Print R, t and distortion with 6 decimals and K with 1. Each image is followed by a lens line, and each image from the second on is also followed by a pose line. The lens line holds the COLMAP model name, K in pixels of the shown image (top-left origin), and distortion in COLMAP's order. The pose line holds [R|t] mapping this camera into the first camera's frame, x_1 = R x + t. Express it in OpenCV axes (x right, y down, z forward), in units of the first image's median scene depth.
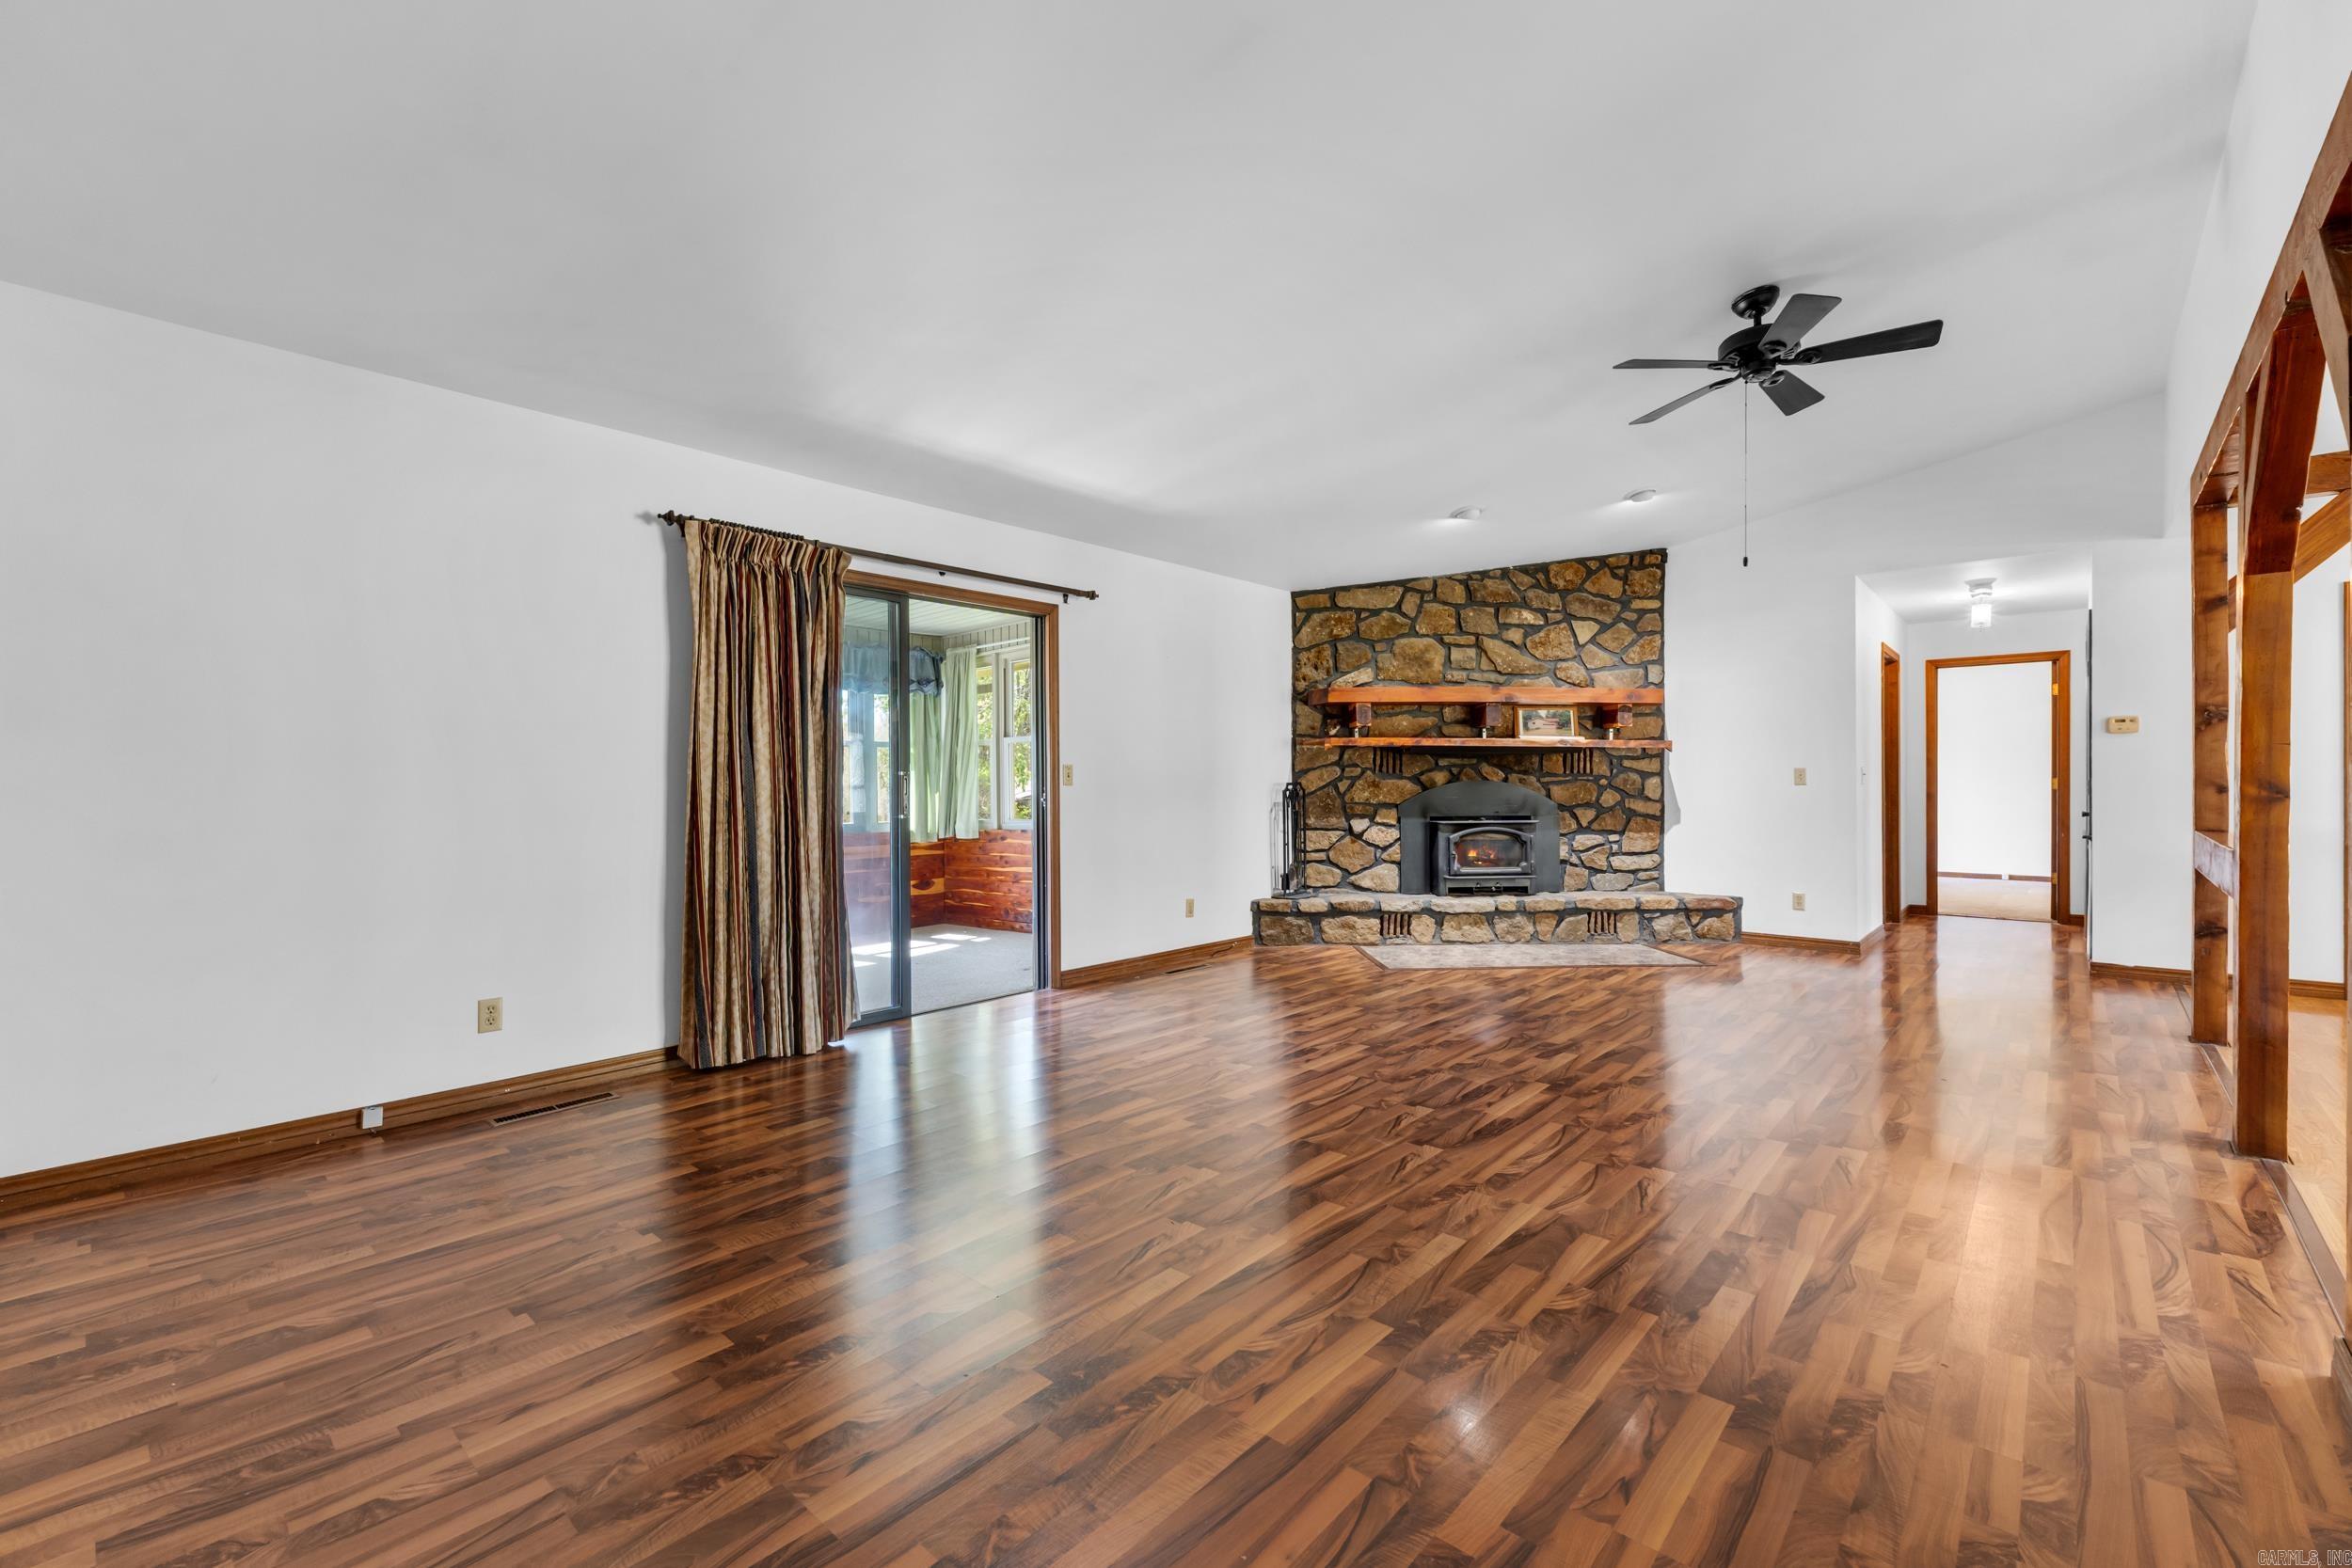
lens RADIAL K [[990.7, 0, 1190.5], [0, 990.7, 790.8], [0, 0, 1]] dist [0.002855, -0.000360]
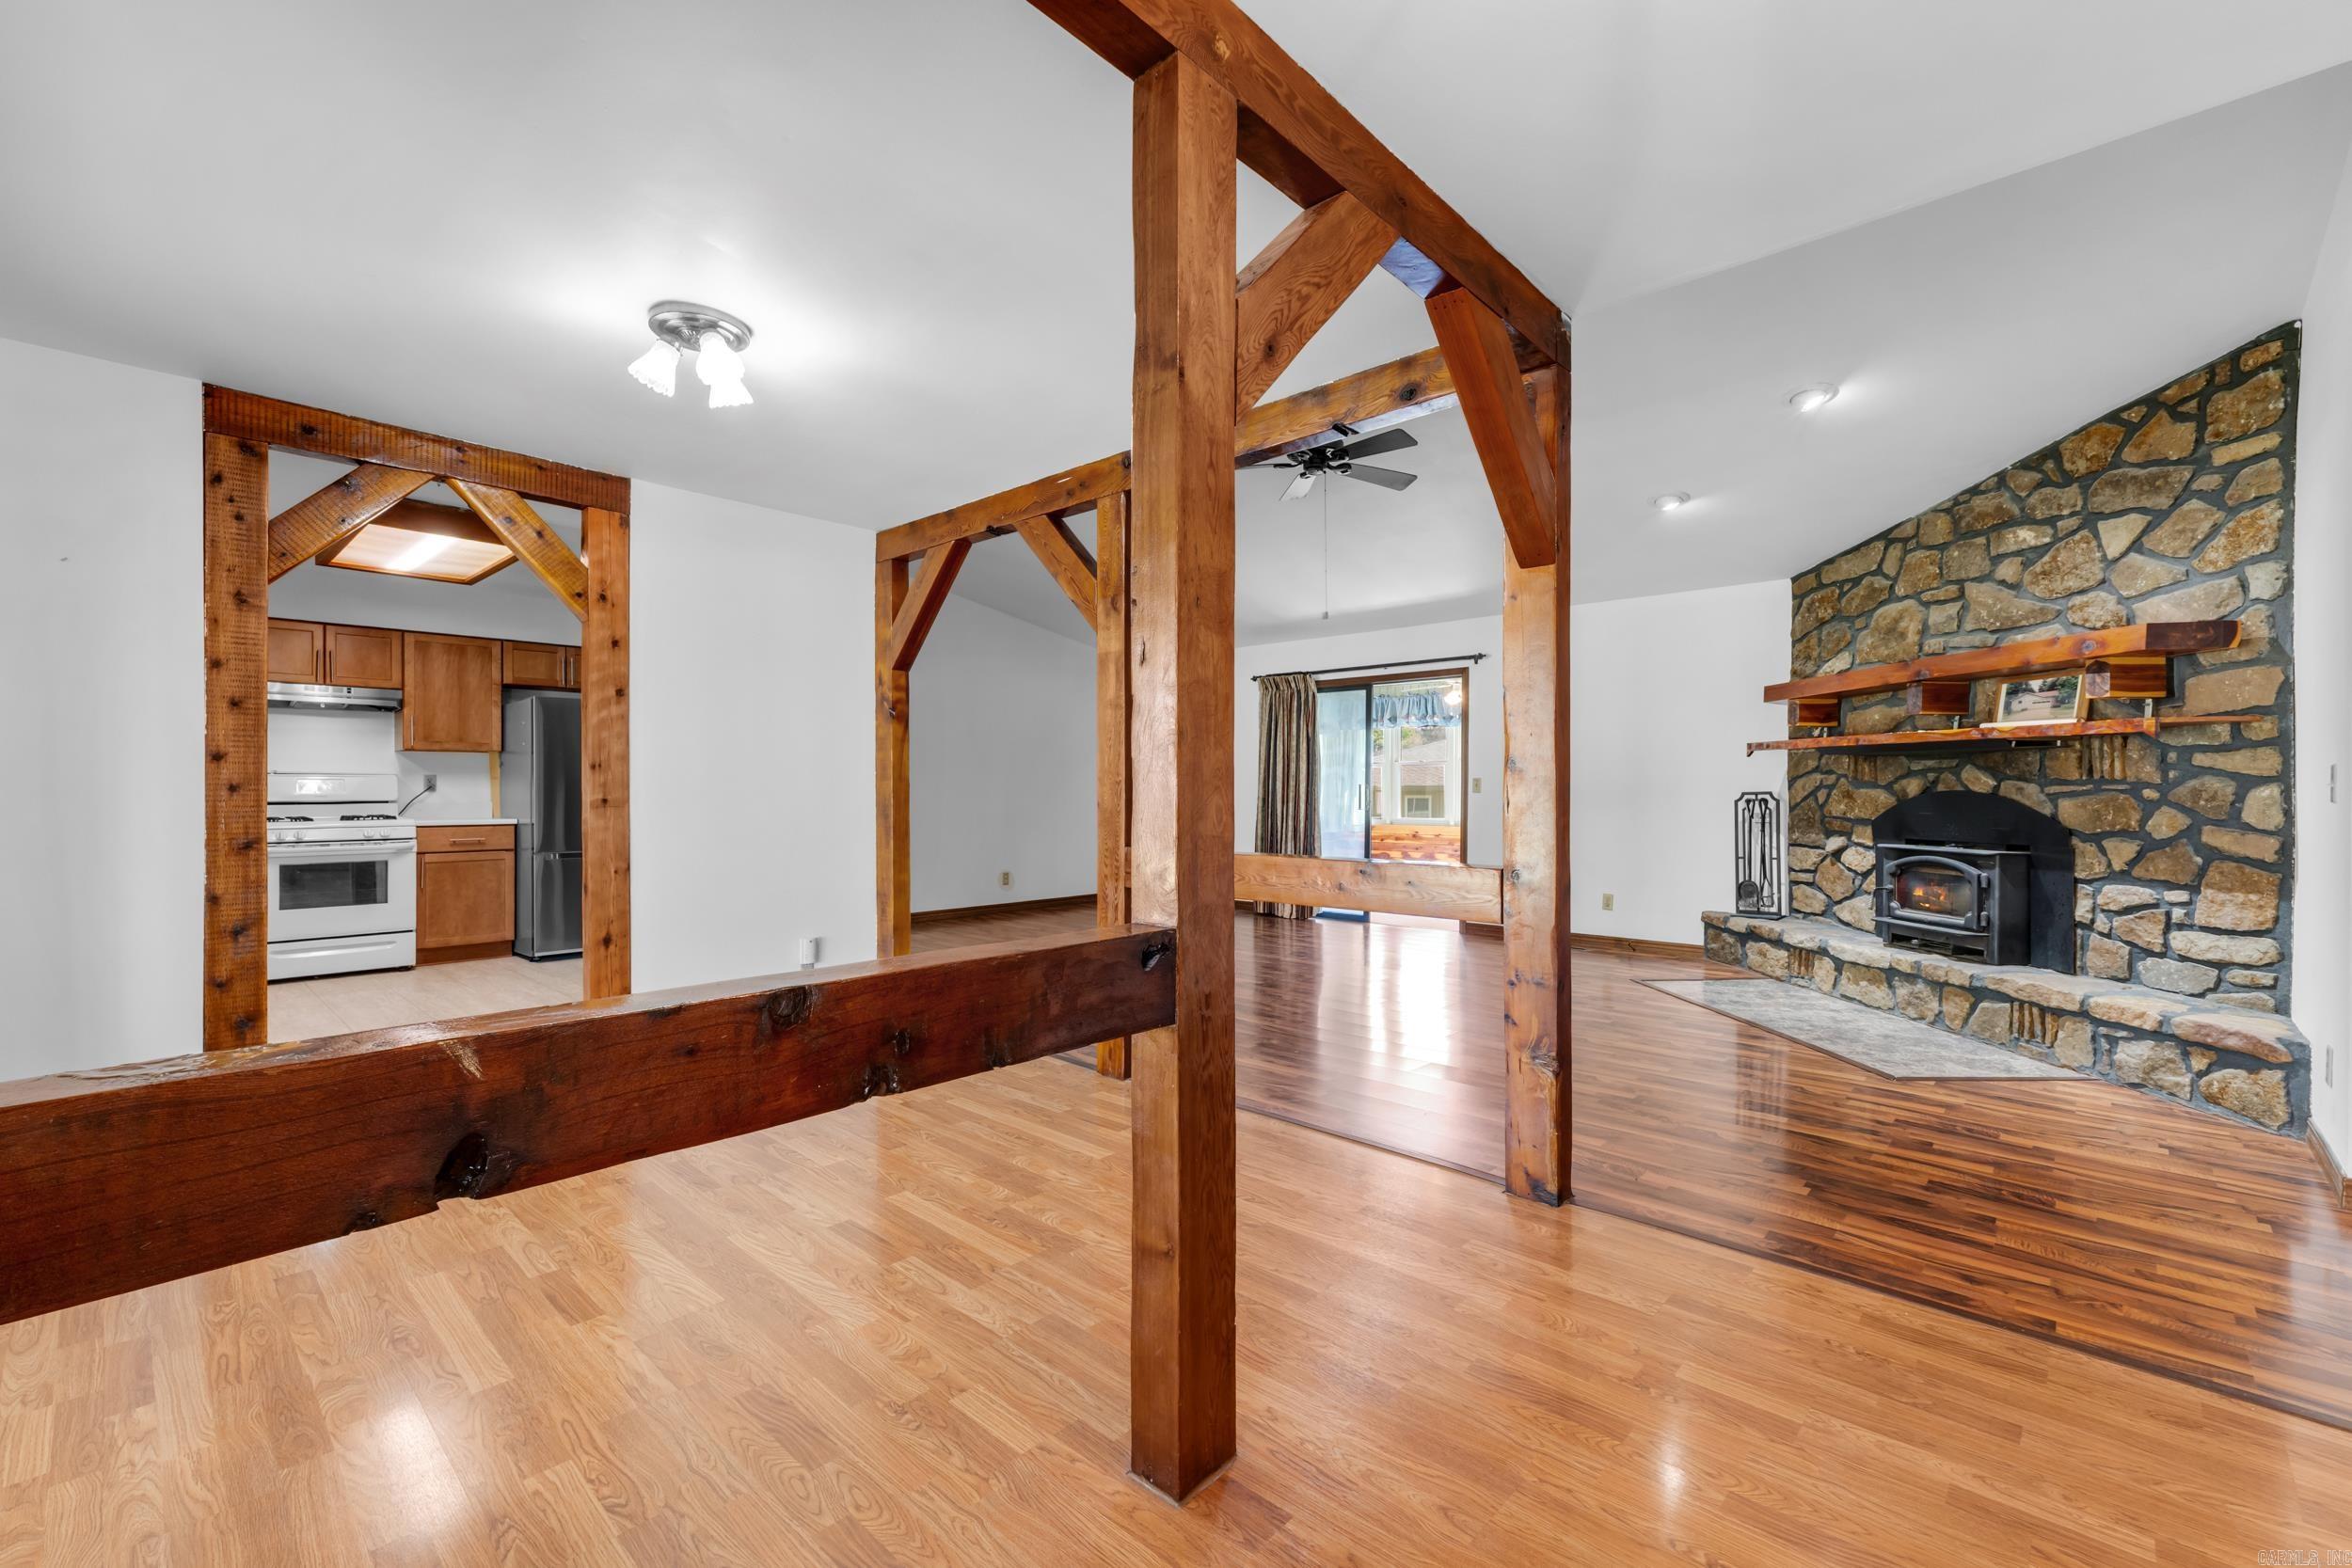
lens RADIAL K [[990.7, 0, 1176.5], [0, 990.7, 789.8], [0, 0, 1]] dist [0.002855, -0.000360]
pose [[-0.027185, 0.003471, -0.999624, 1.010532], [-0.010498, 0.999938, 0.003758, -0.007809], [0.999575, 0.010597, -0.027146, 0.471505]]
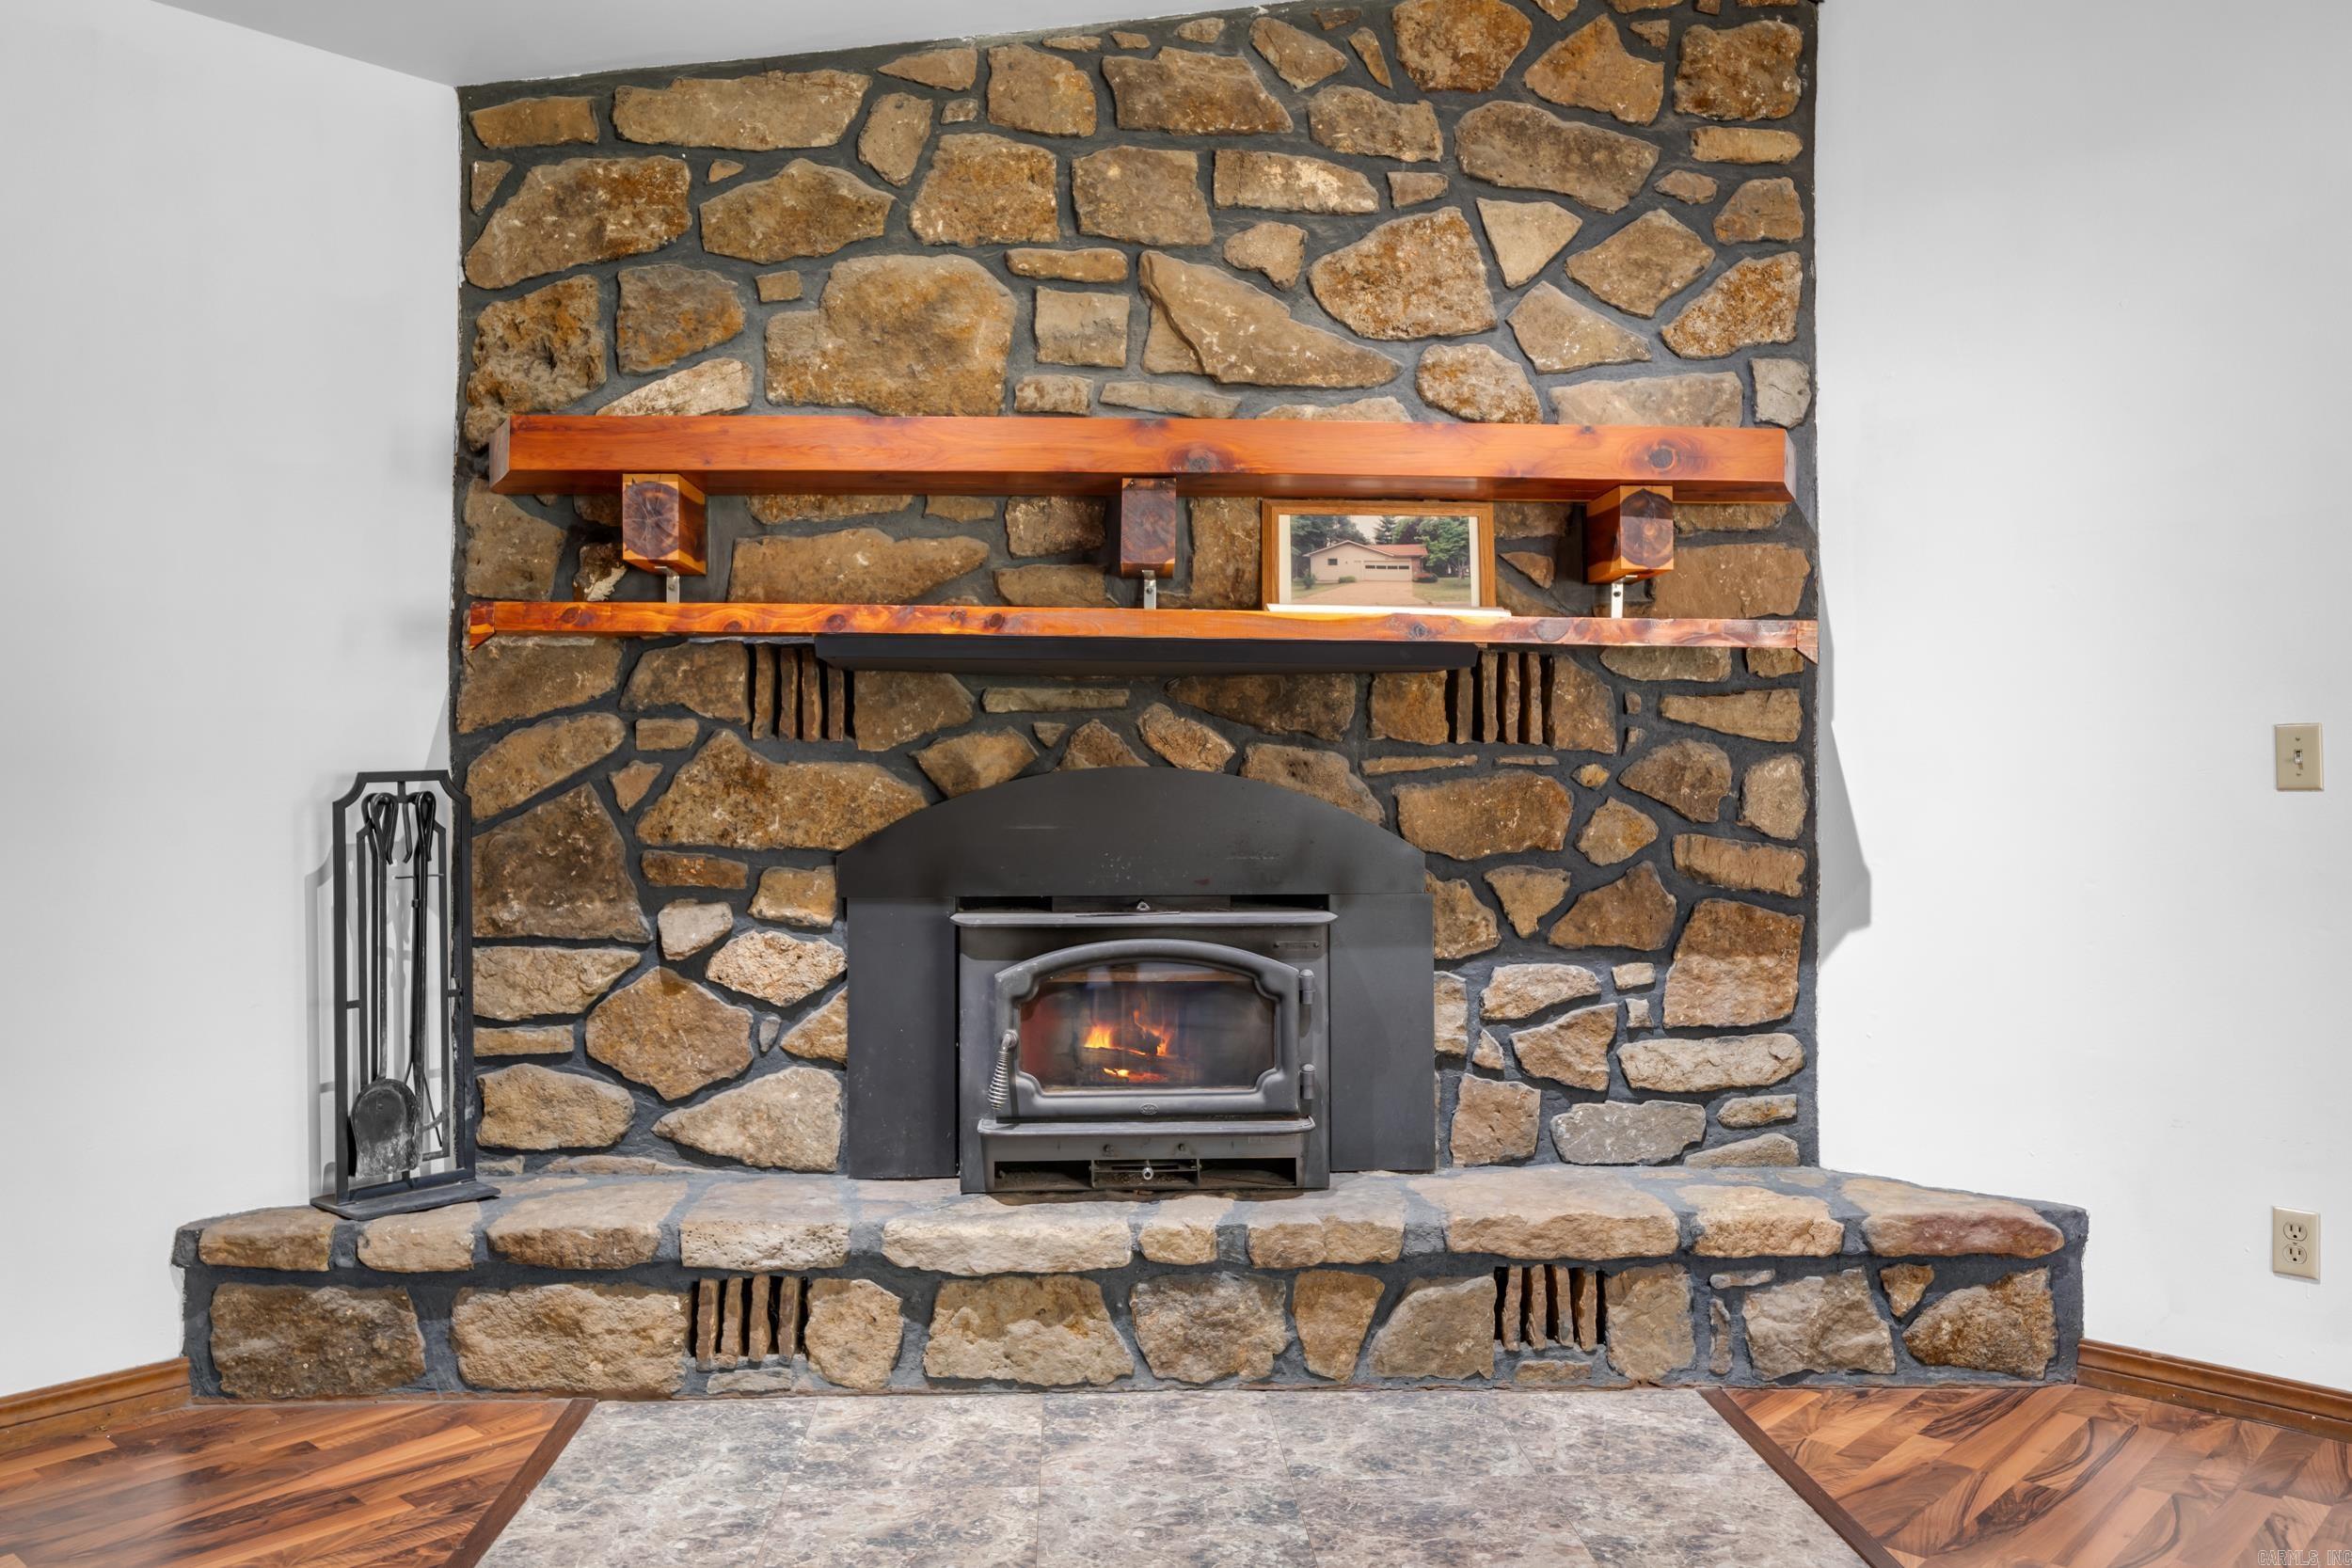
lens RADIAL K [[1803.6, 0, 1191.5], [0, 1803.6, 739.7], [0, 0, 1]] dist [-0.001929, 0.003516]
pose [[0.999919, 0.004841, -0.011766, 0.314310], [-0.005089, 0.999764, -0.021136, -0.007601], [0.011661, 0.021194, 0.999707, 0.498455]]
